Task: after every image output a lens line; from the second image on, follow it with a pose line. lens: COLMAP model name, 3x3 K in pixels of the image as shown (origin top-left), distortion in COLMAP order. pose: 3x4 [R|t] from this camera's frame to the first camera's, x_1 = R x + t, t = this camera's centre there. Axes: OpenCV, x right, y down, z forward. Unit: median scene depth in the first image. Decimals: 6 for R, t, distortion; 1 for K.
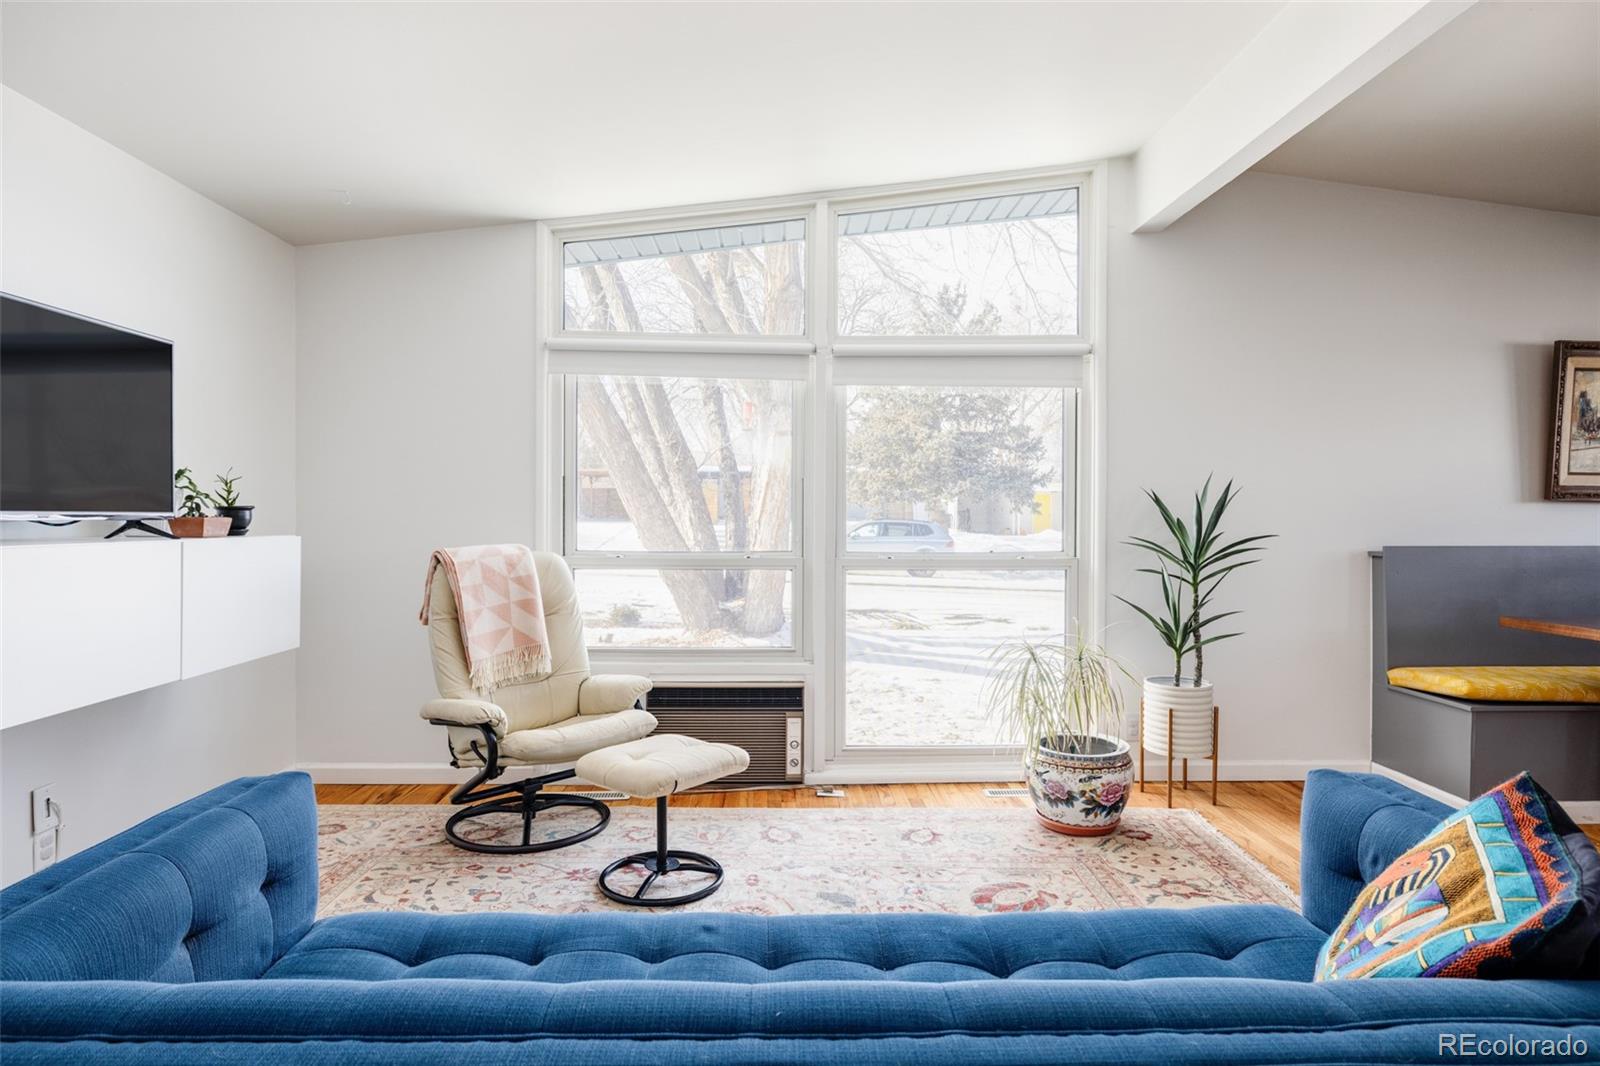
lens RADIAL K [[871.6, 0, 801.1], [0, 871.6, 541.8], [0, 0, 1]] dist [0.008052, 0.001996]
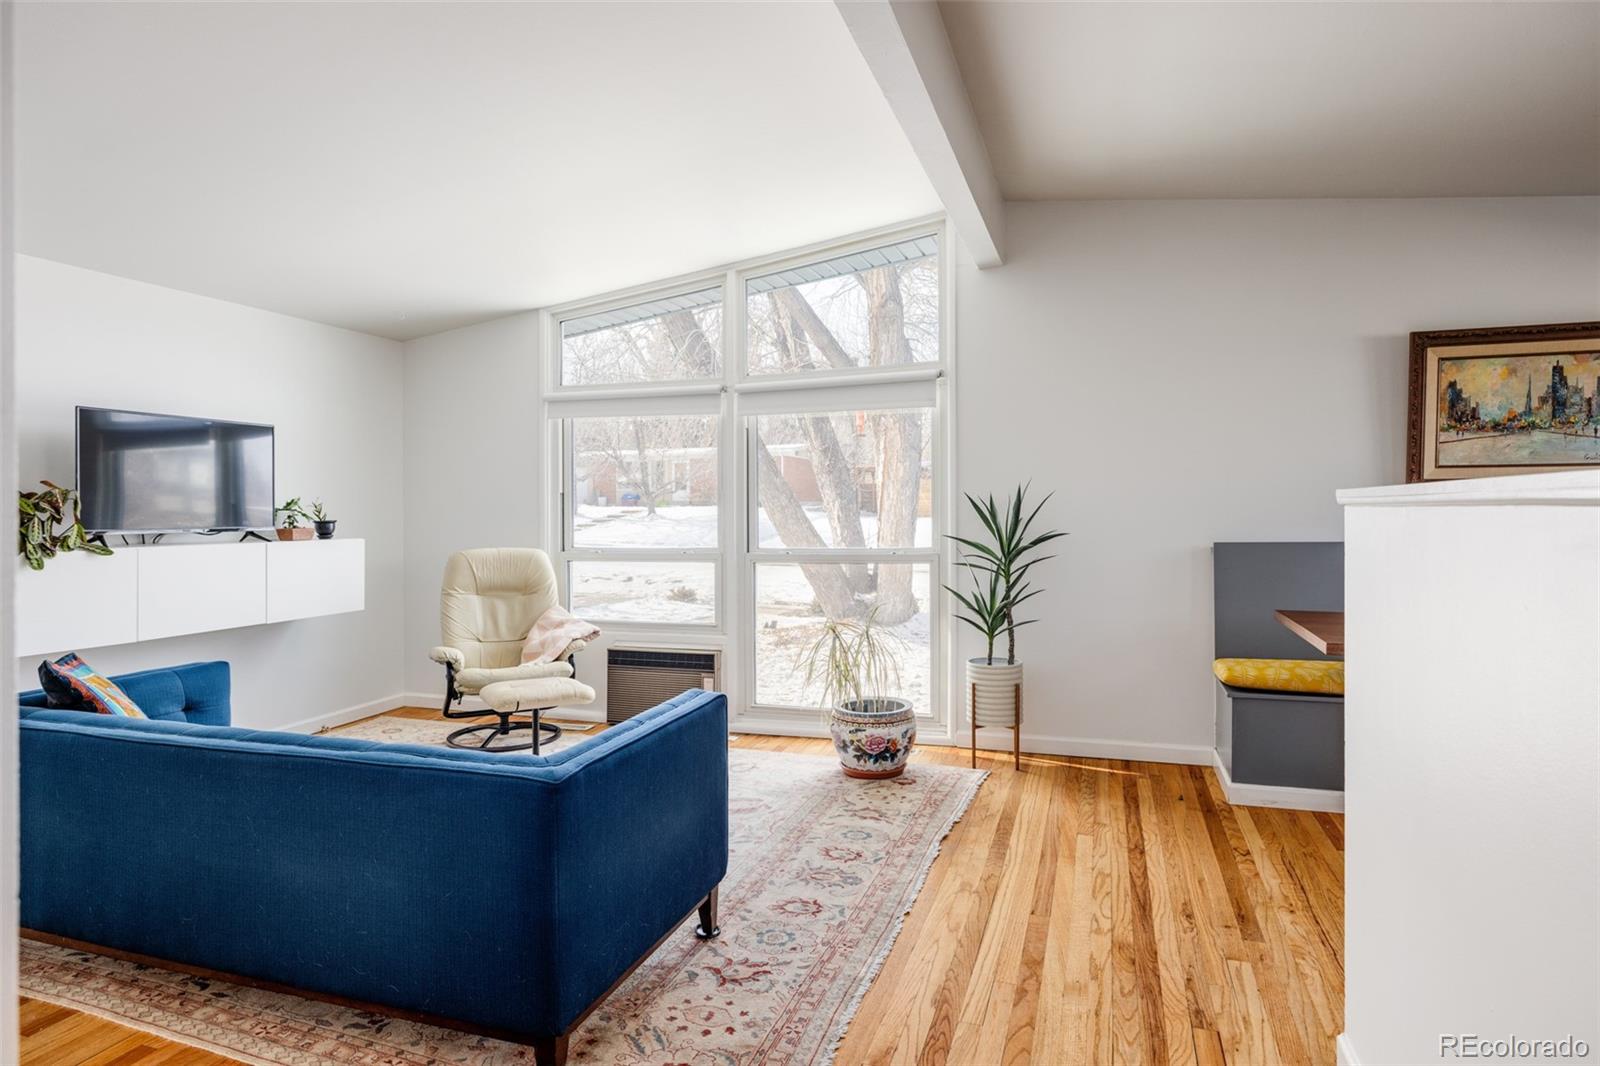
lens RADIAL K [[903.2, 0, 797.2], [0, 903.2, 530.9], [0, 0, 1]] dist [0.003546, -0.000728]
pose [[0.934692, -0.008002, -0.355368, 0.613333], [0.005949, 0.999959, -0.006869, -0.004230], [0.355408, 0.004306, 0.934701, -0.201471]]
